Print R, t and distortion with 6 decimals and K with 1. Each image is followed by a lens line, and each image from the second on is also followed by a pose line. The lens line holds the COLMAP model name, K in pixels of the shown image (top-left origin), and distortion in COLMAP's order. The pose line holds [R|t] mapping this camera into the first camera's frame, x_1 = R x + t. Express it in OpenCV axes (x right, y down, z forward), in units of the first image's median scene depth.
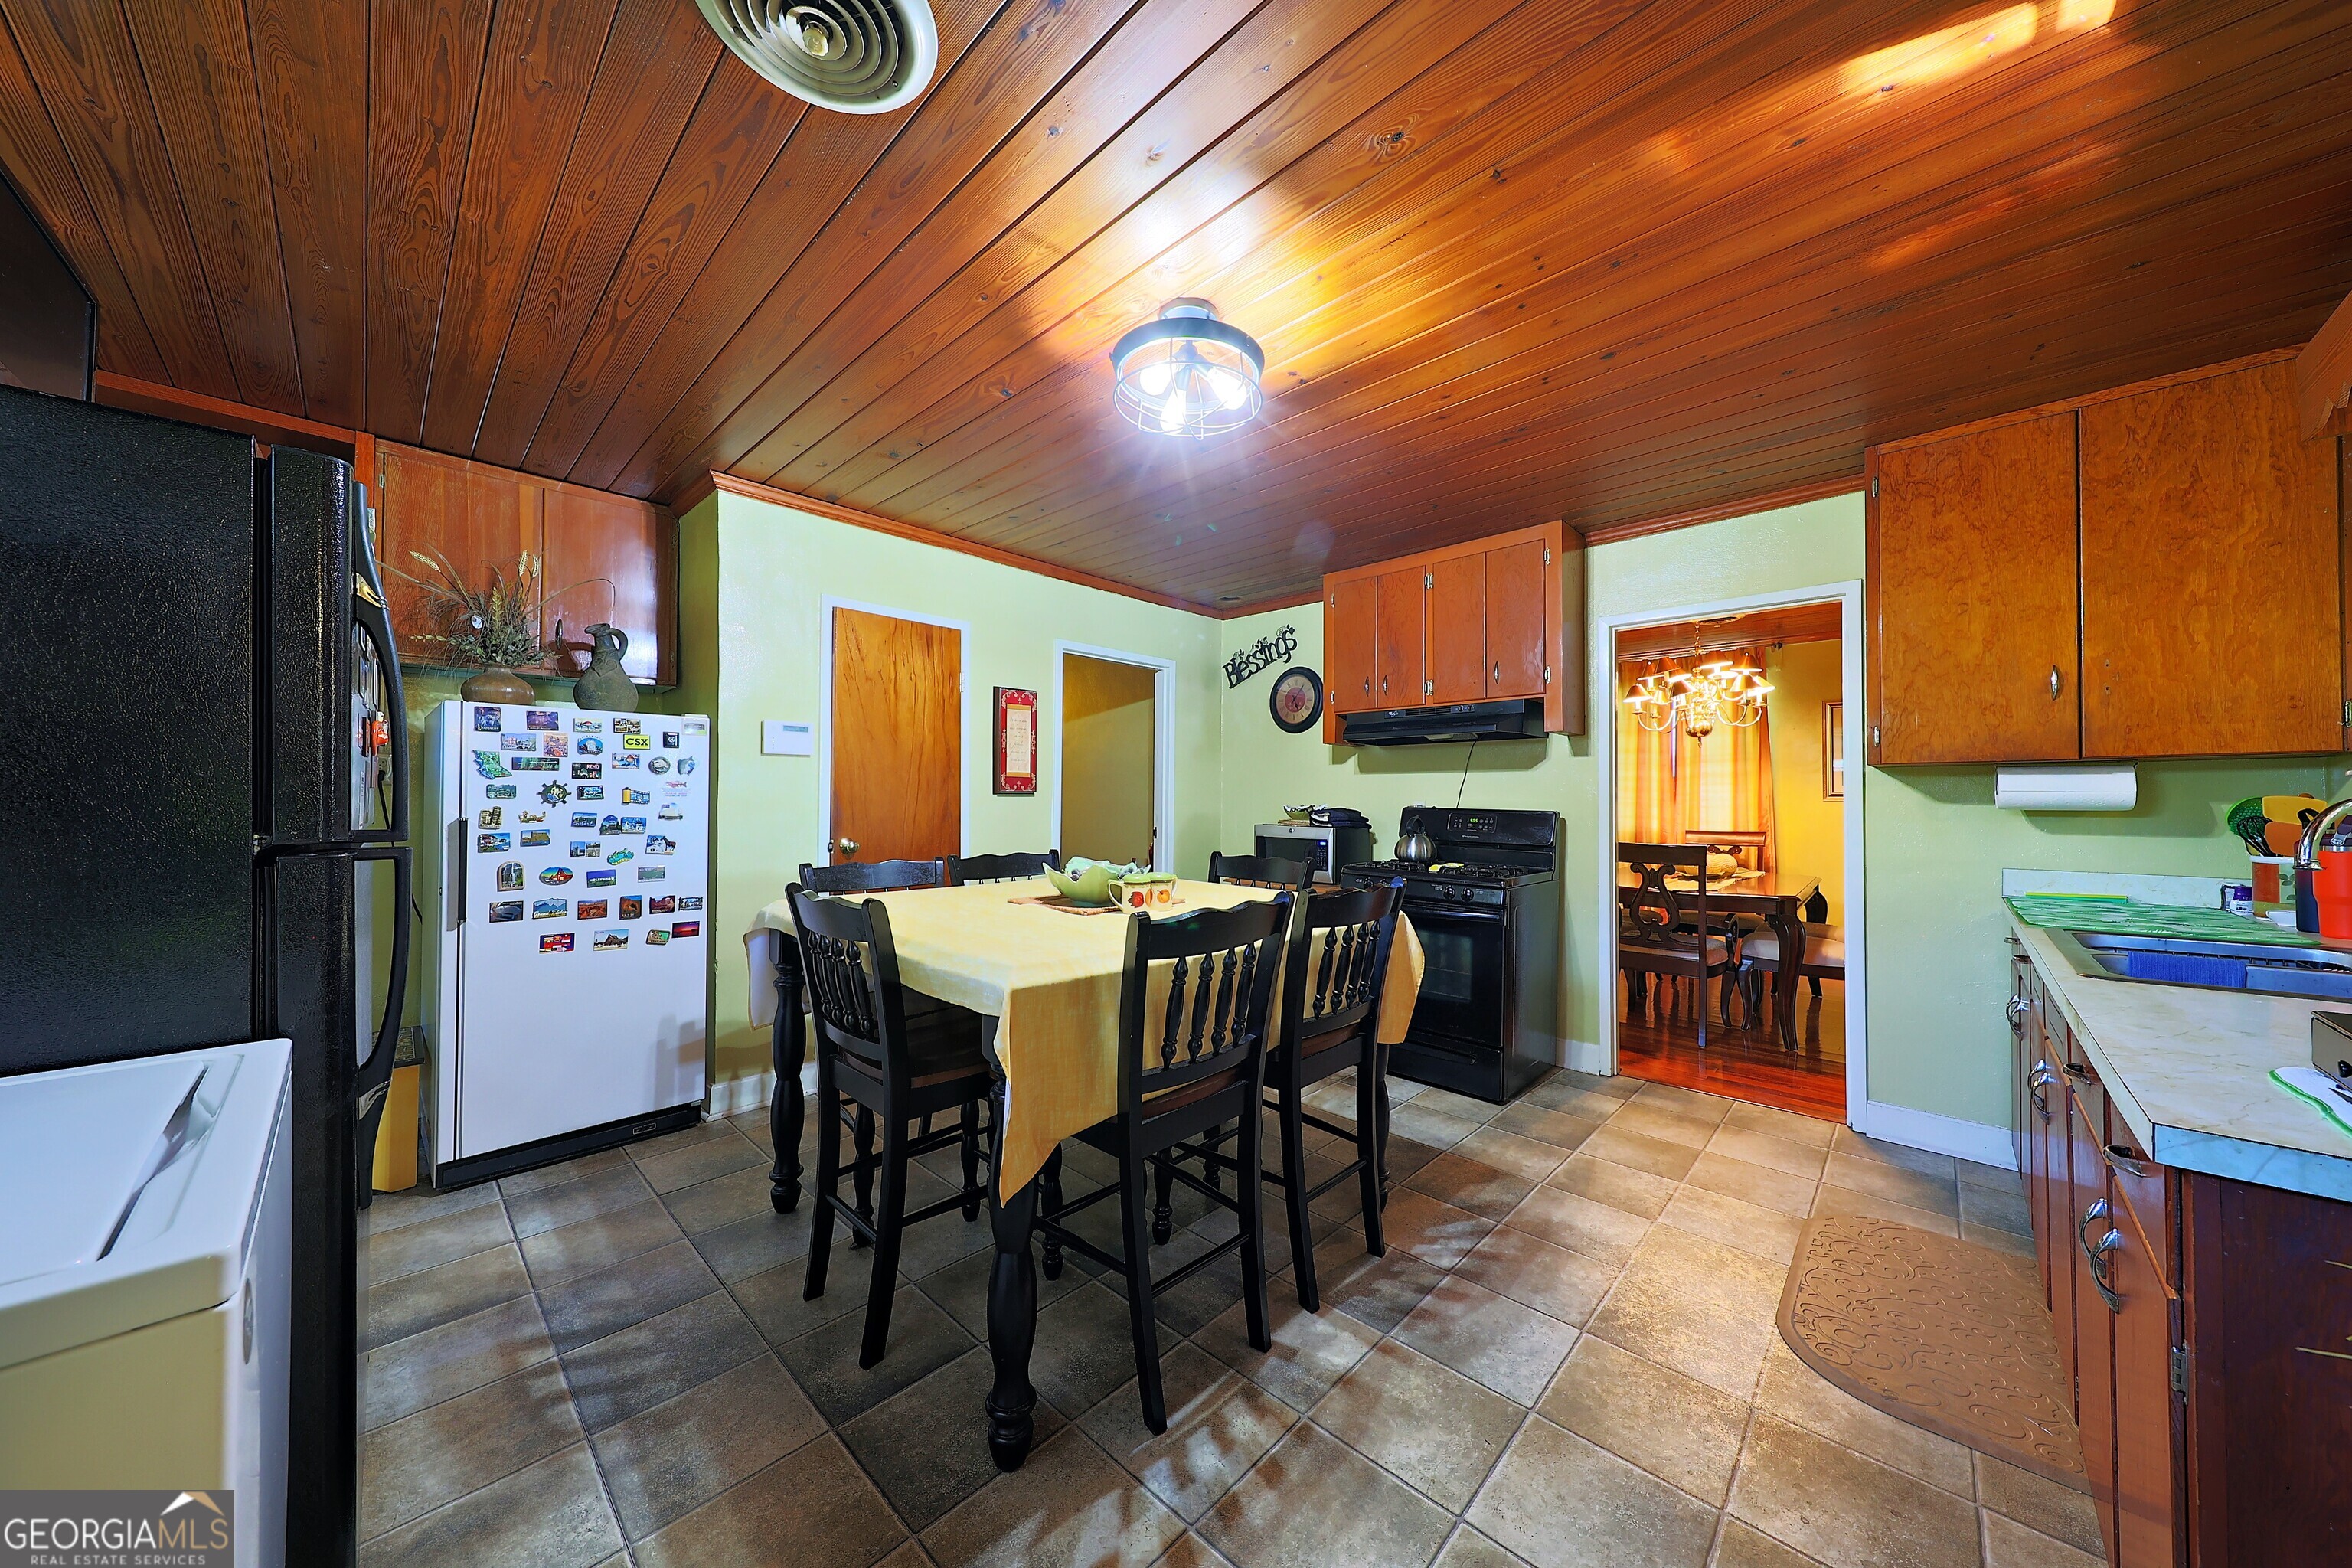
lens RADIAL K [[782.4, 0, 1179.1], [0, 782.4, 794.3], [0, 0, 1]] dist [0.004805, -0.001209]
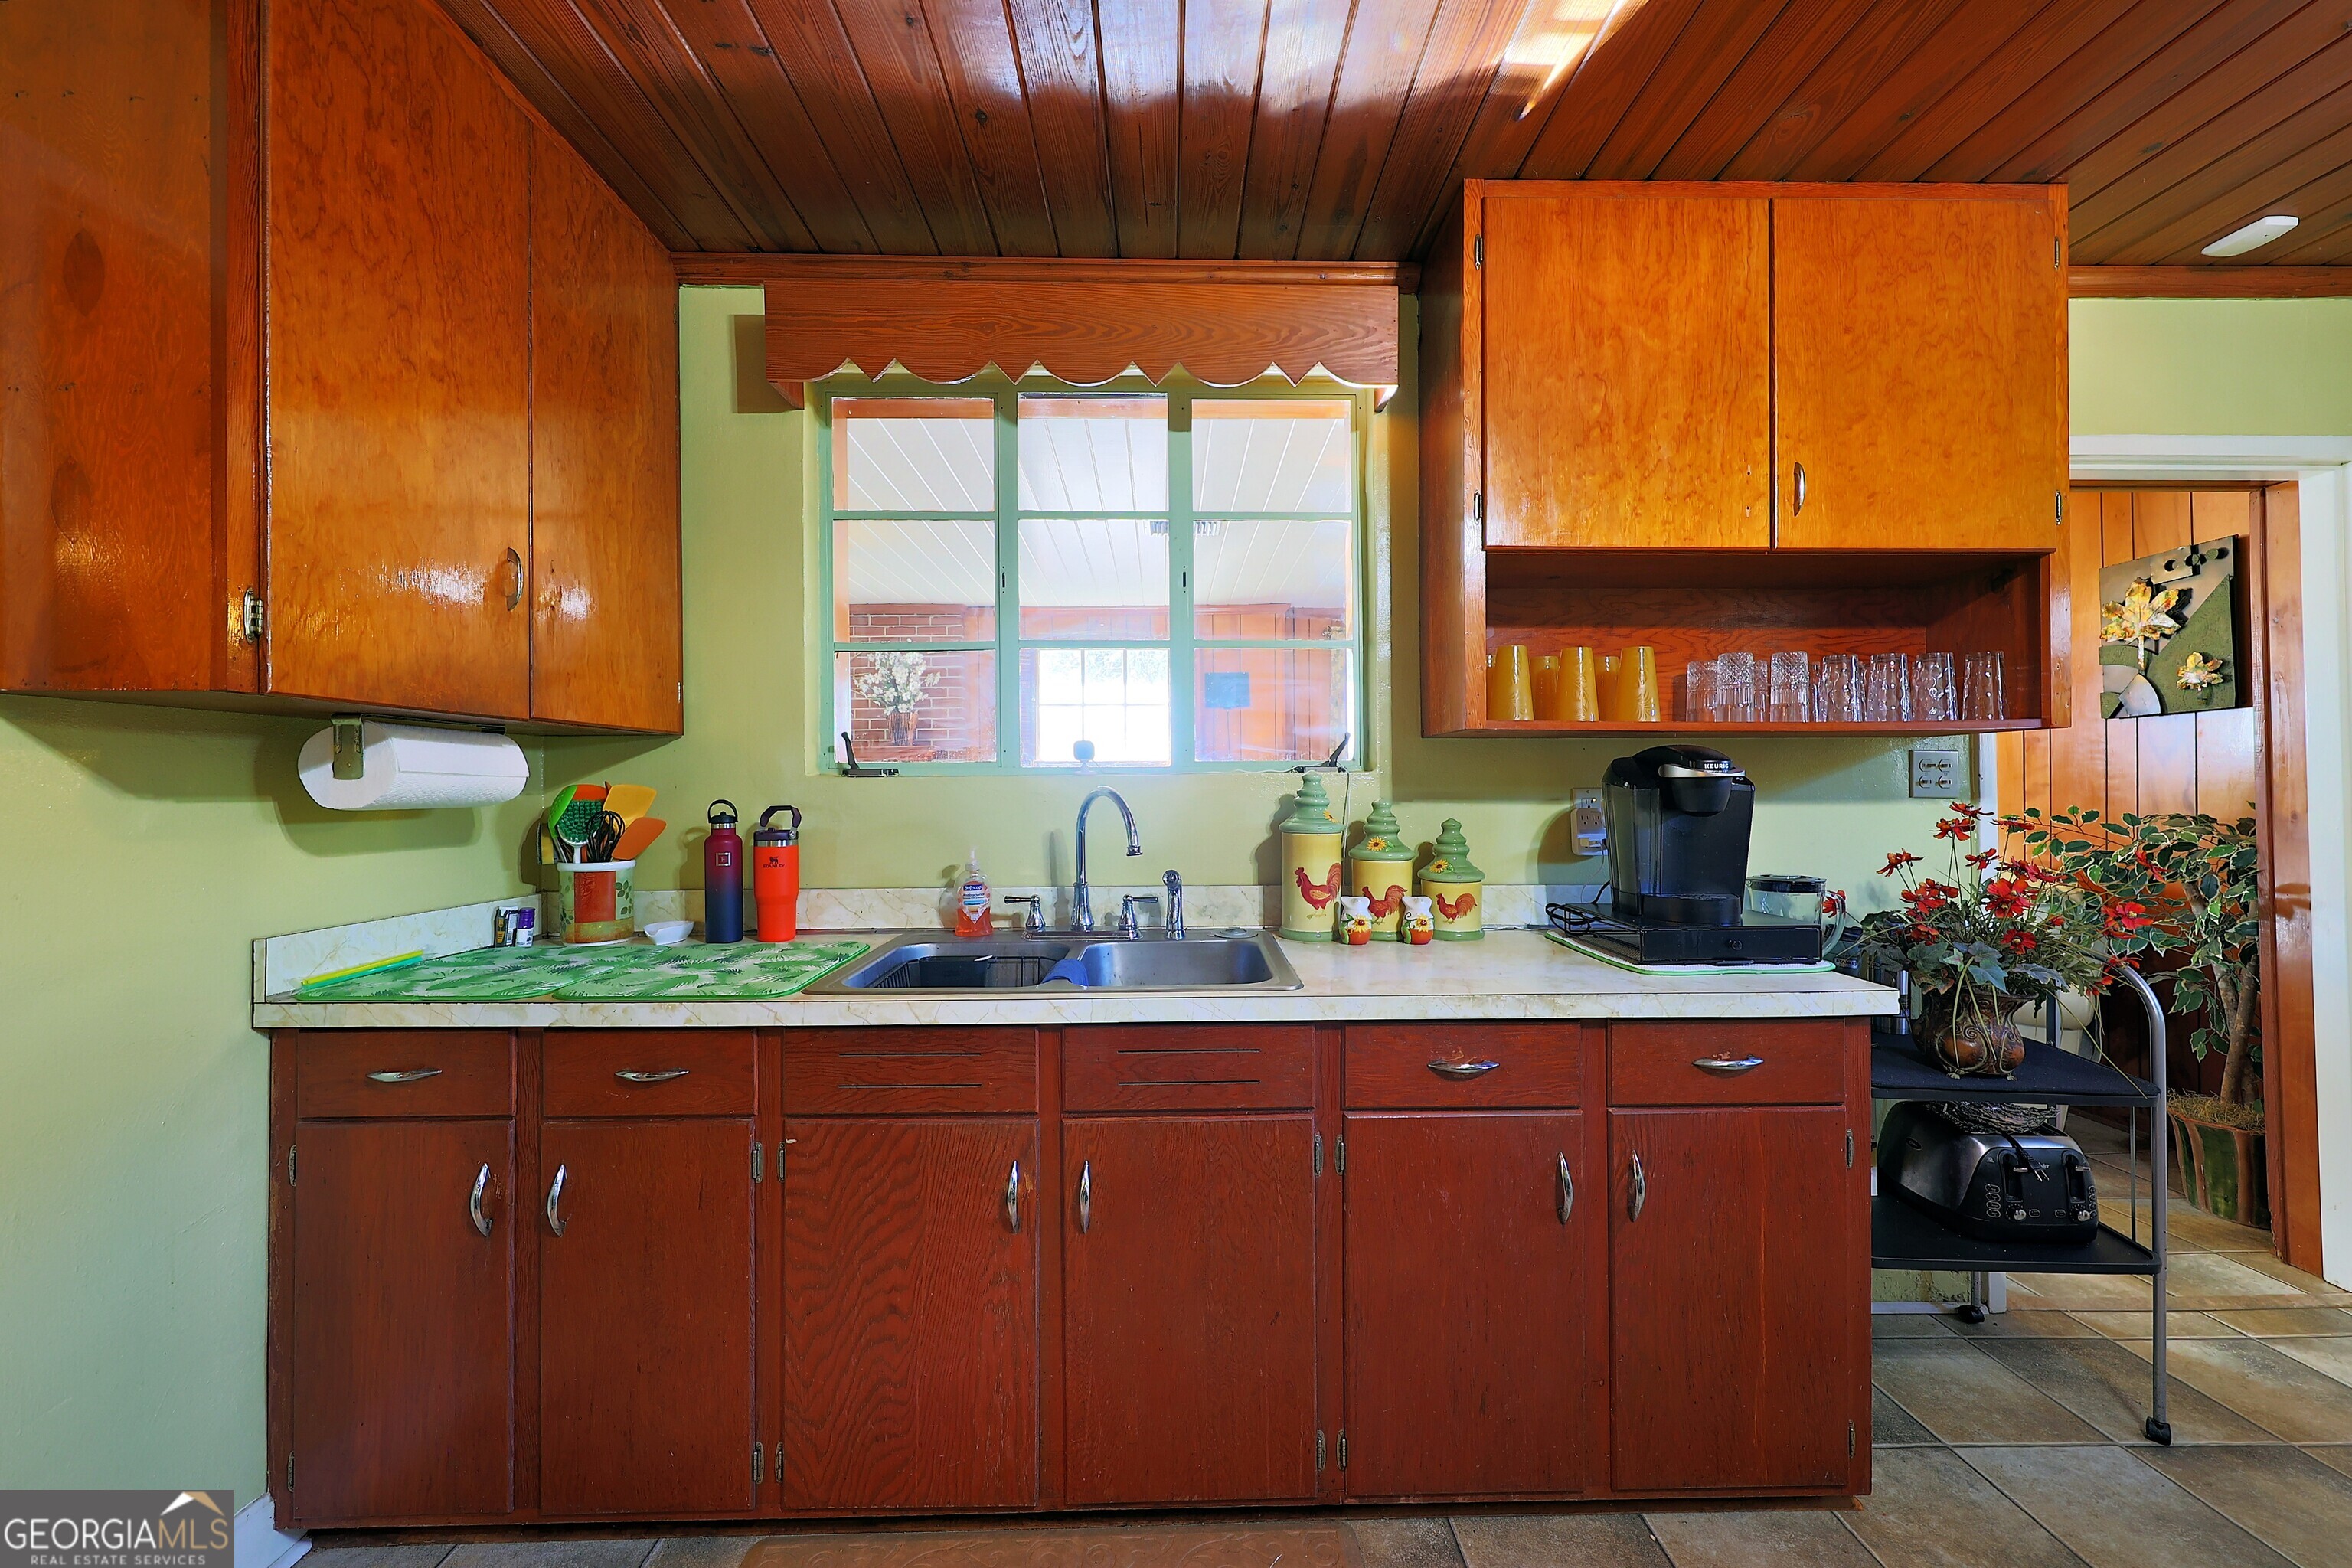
lens RADIAL K [[860.0, 0, 1180.9], [0, 860.0, 785.5], [0, 0, 1]] dist [0.005921, -0.000747]
pose [[-0.705651, 0.001697, 0.708558, 0.329359], [-0.005793, 0.999950, -0.008165, 0.006265], [-0.708536, -0.009866, -0.705605, 1.045097]]
